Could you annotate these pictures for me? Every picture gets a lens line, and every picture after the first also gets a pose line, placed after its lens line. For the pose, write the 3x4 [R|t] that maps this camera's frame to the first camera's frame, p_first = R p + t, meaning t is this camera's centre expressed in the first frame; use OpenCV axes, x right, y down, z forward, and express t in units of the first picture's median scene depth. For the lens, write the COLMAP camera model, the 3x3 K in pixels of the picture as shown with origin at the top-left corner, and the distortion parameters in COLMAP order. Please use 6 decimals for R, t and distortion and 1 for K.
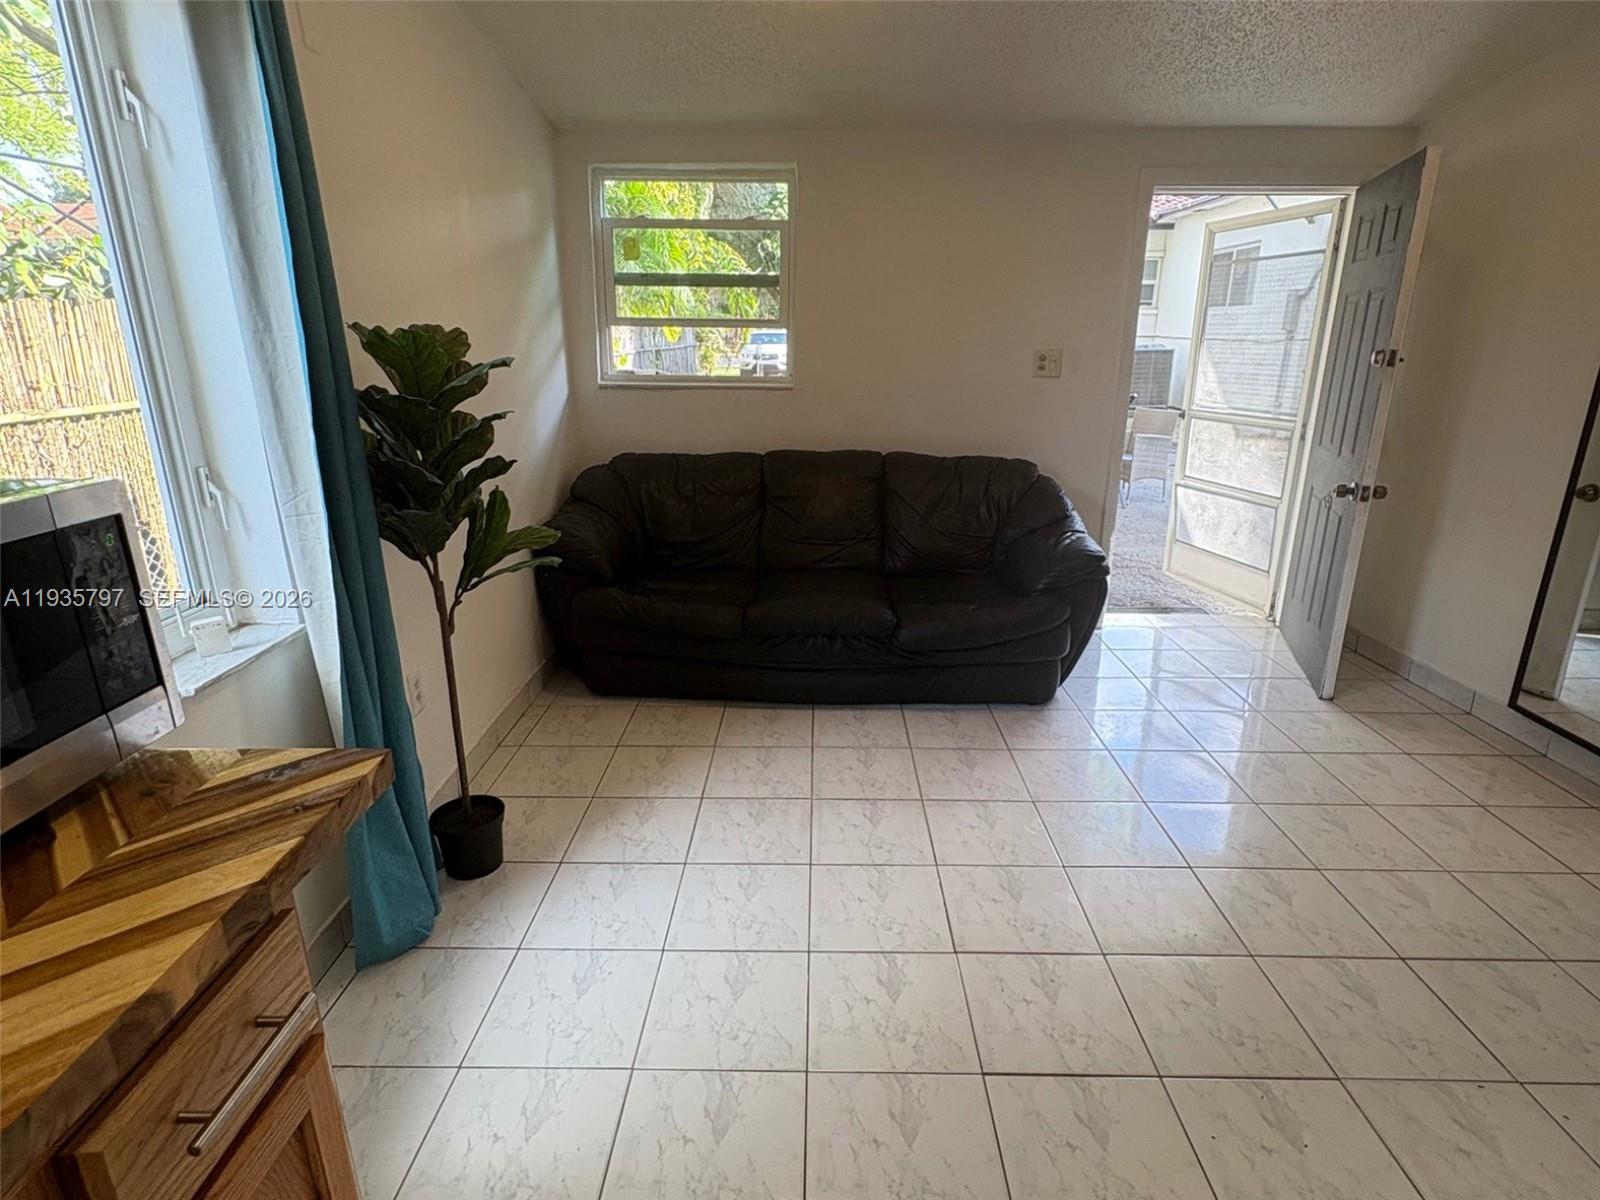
lens RADIAL K [[851.6, 0, 800.0], [0, 851.6, 600.0], [0, 0, 1]] dist [0.000319, 0.000076]
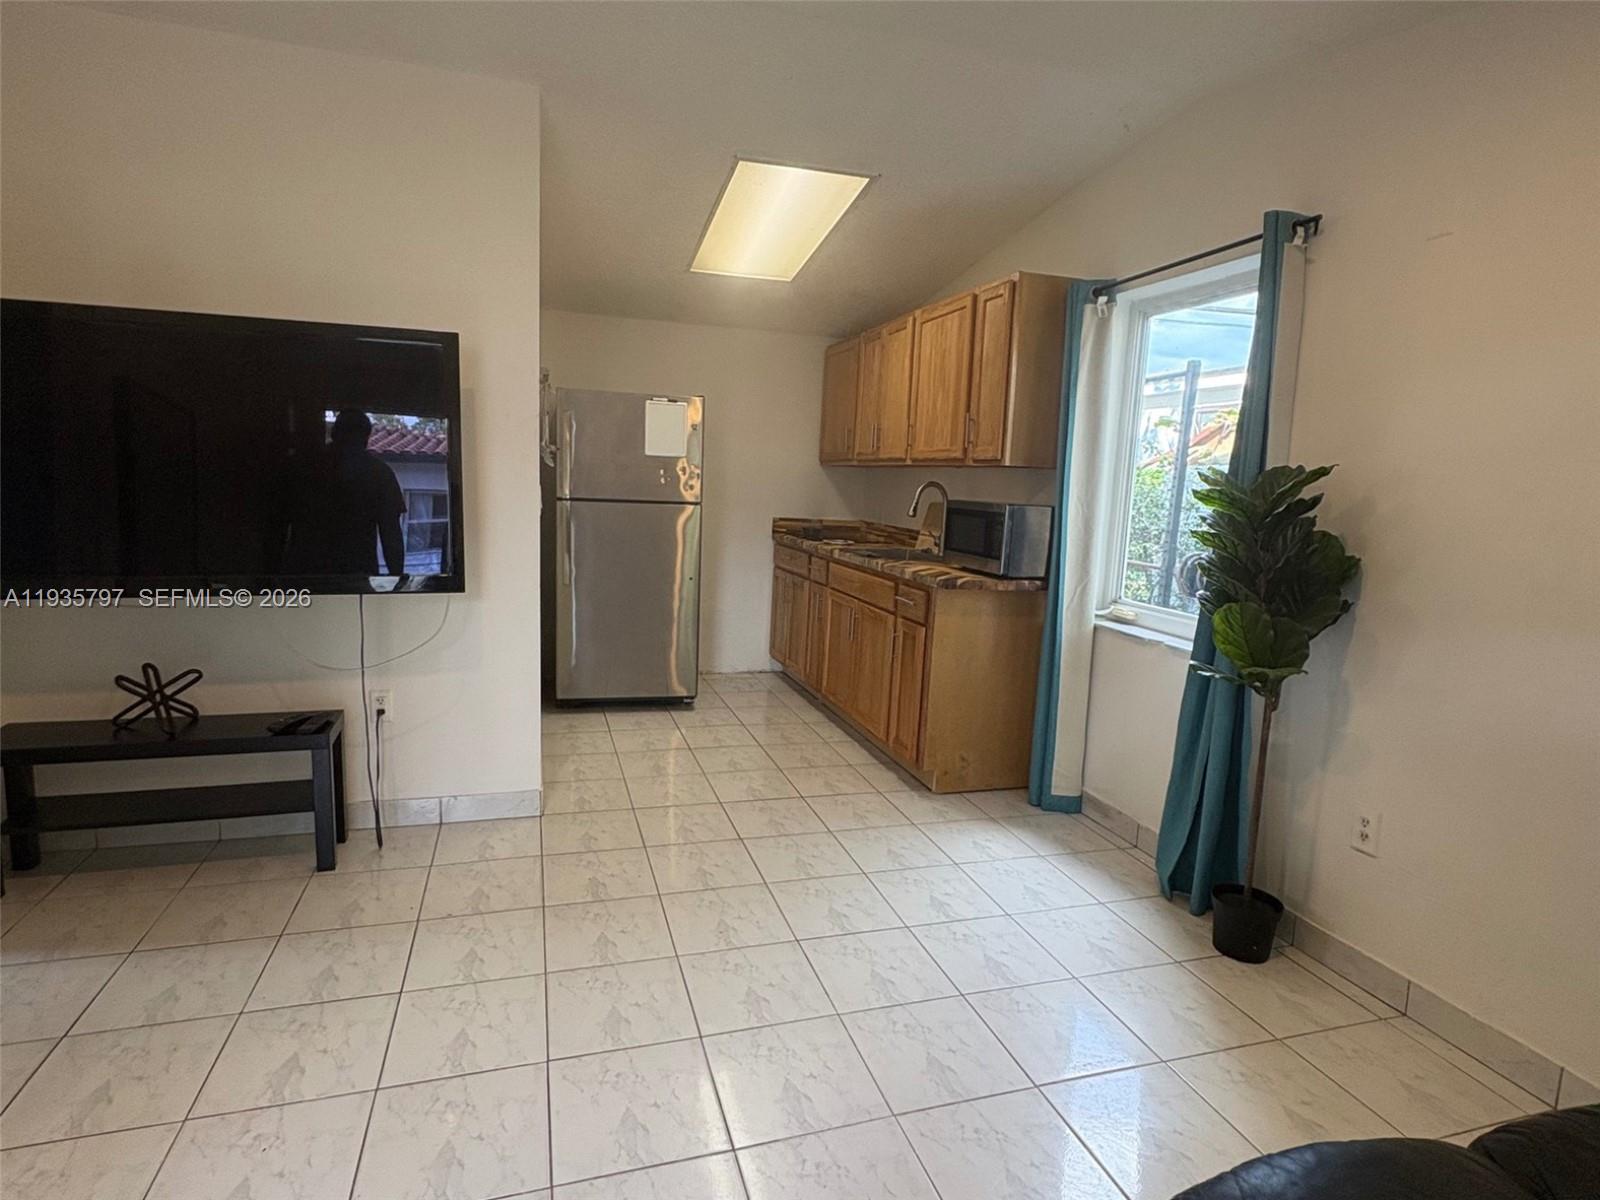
lens RADIAL K [[851.6, 0, 800.0], [0, 851.6, 600.0], [0, 0, 1]] dist [0.000319, 0.000076]
pose [[-0.948129, 0.009628, -0.317740, 0.529579], [-0.130332, 0.899896, 0.416174, -0.506632], [0.289939, 0.435999, -0.851963, 1.722393]]
